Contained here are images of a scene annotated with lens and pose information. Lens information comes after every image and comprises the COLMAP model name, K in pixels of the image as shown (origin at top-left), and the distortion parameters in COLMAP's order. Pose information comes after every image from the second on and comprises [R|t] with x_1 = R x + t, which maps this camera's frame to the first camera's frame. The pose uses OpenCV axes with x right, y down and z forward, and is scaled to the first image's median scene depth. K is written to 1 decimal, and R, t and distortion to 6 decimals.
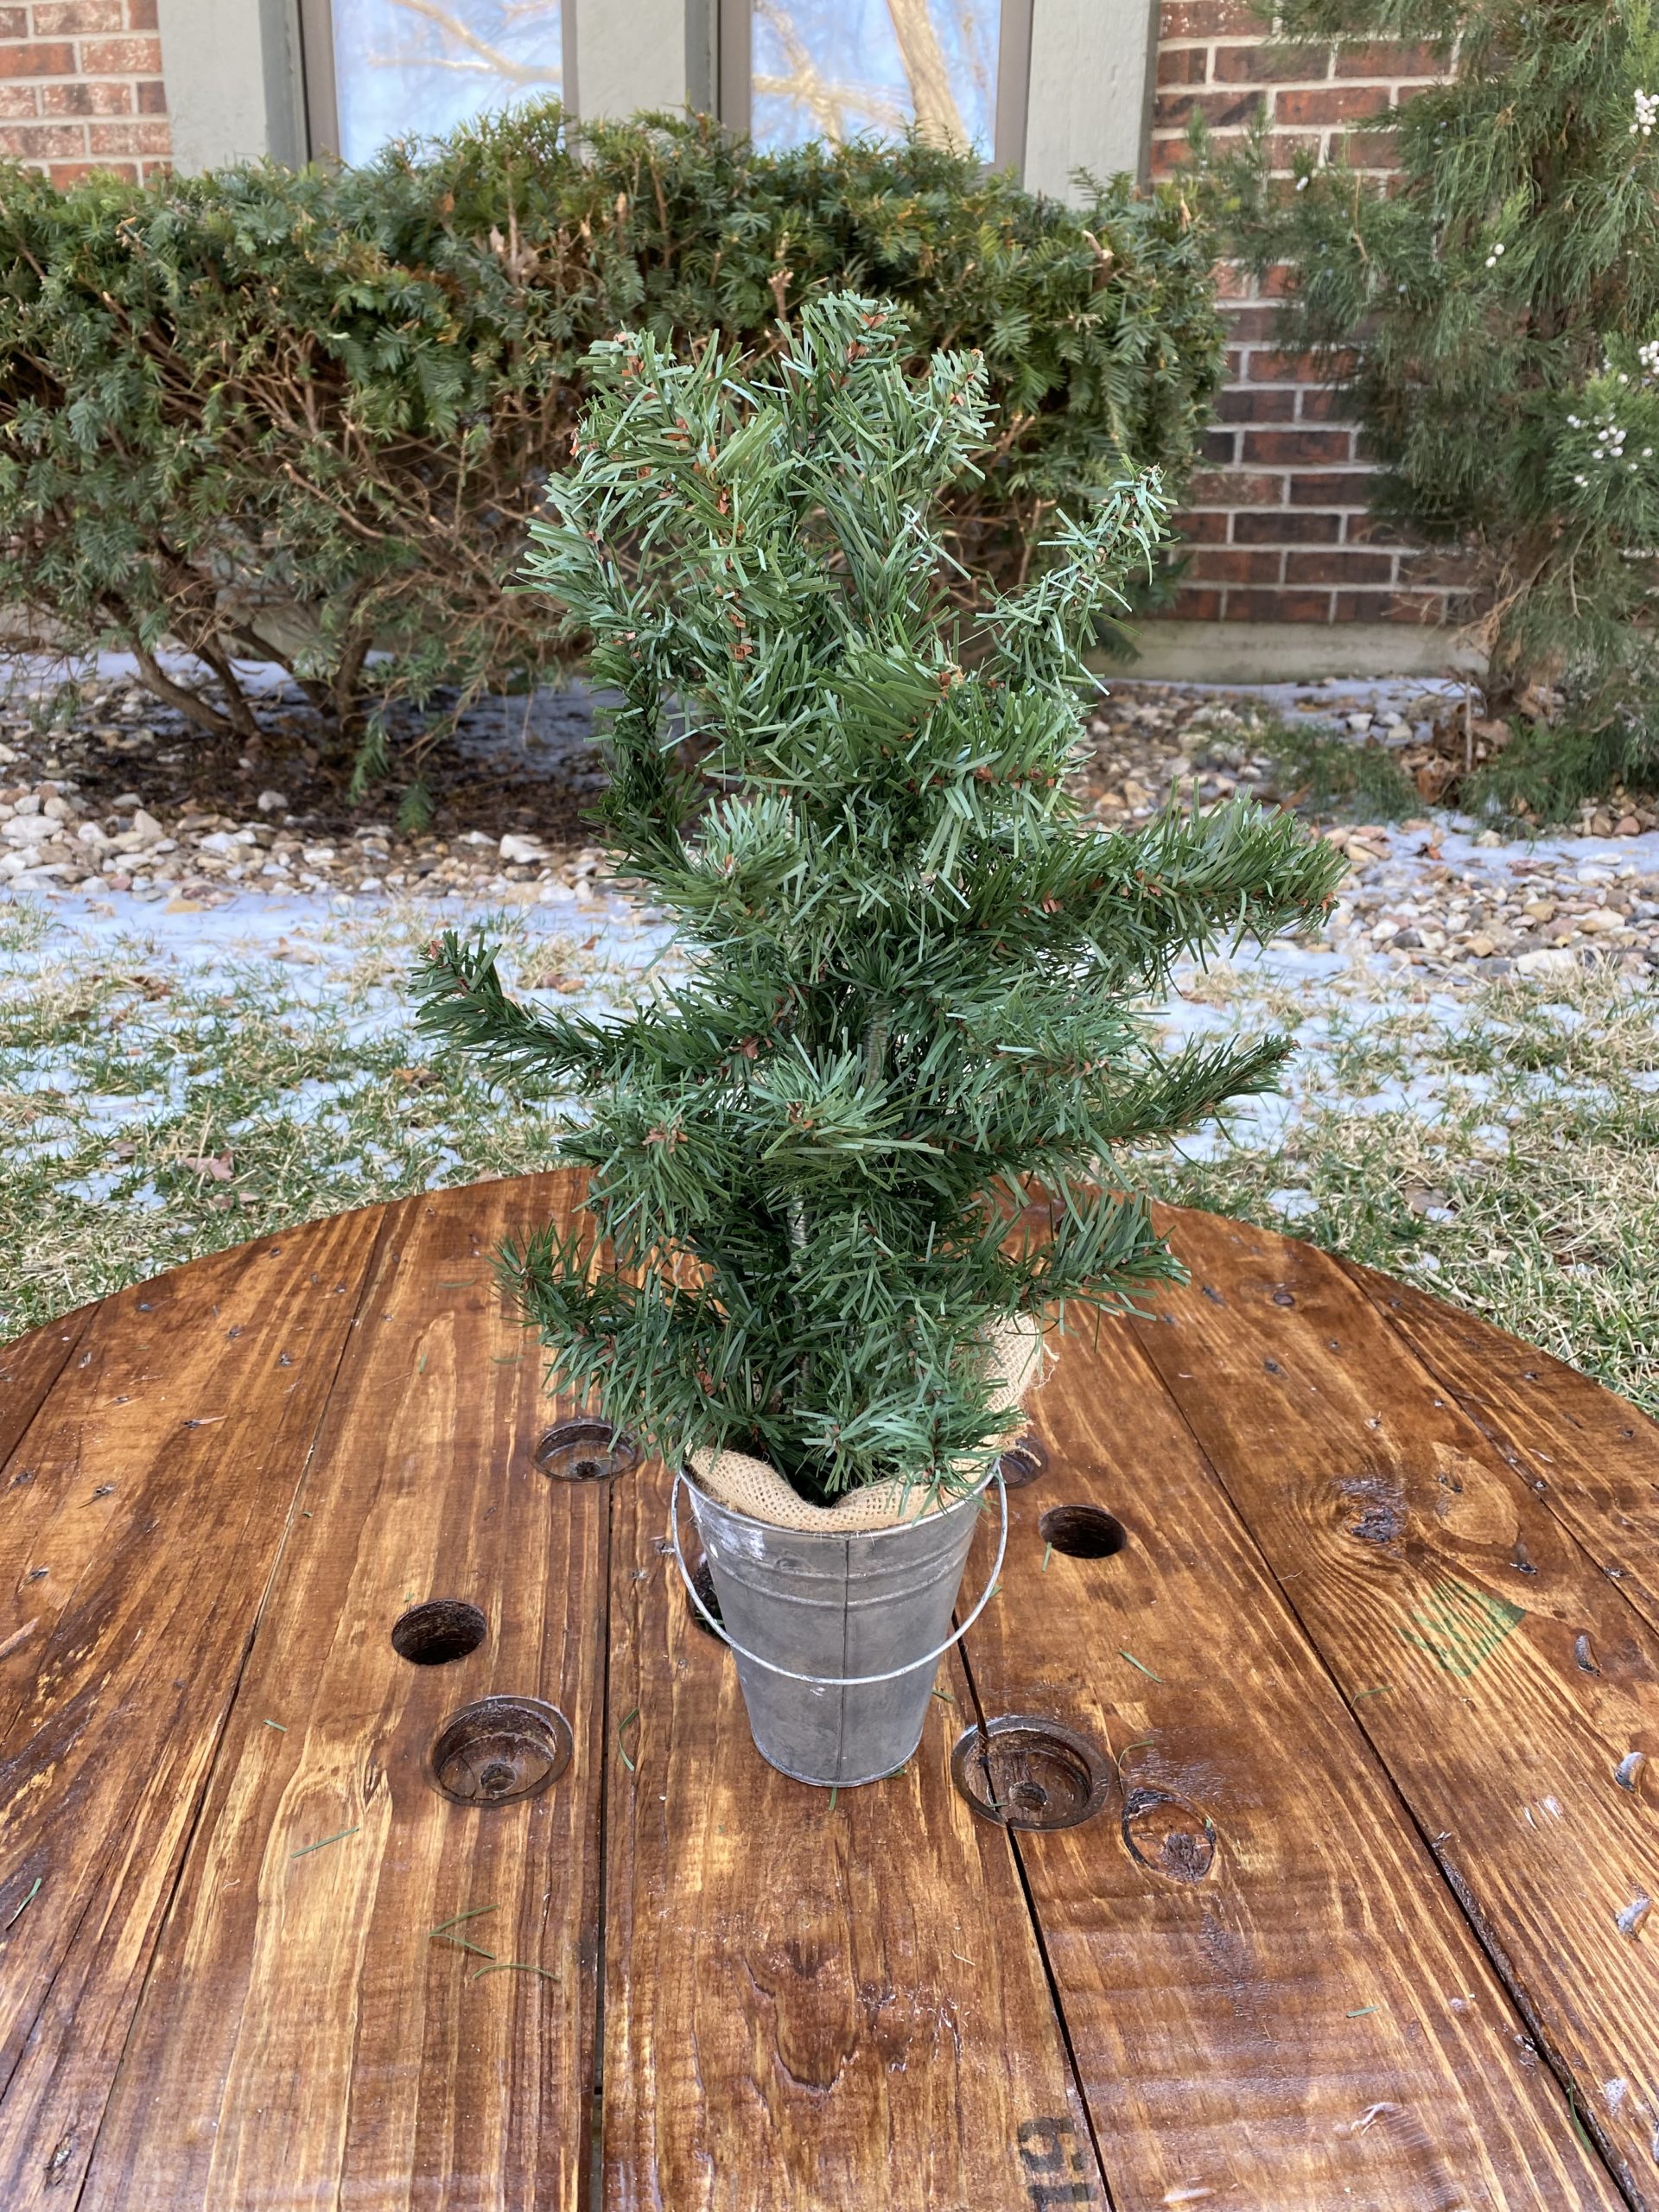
lens RADIAL K [[1721.1, 0, 808.0], [0, 1721.1, 1103.4], [0, 0, 1]] dist [0.007448, -0.005720]
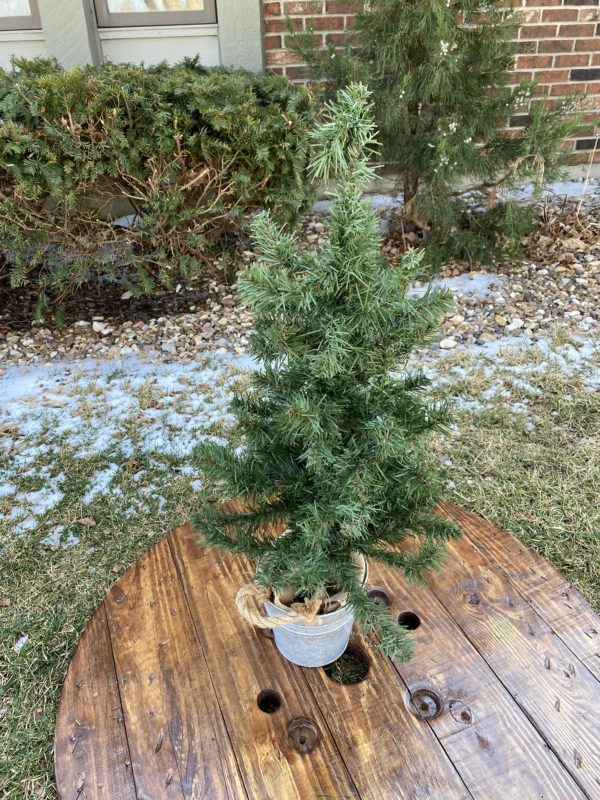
lens RADIAL K [[621.7, 0, 300.0], [0, 621.7, 400.0], [0, 0, 1]] dist [0.004275, -0.000496]
pose [[0.956199, -0.180494, 0.230446, -0.194110], [0.132049, 0.968587, 0.210719, -0.352635], [-0.261241, -0.171059, 0.949996, -0.126453]]
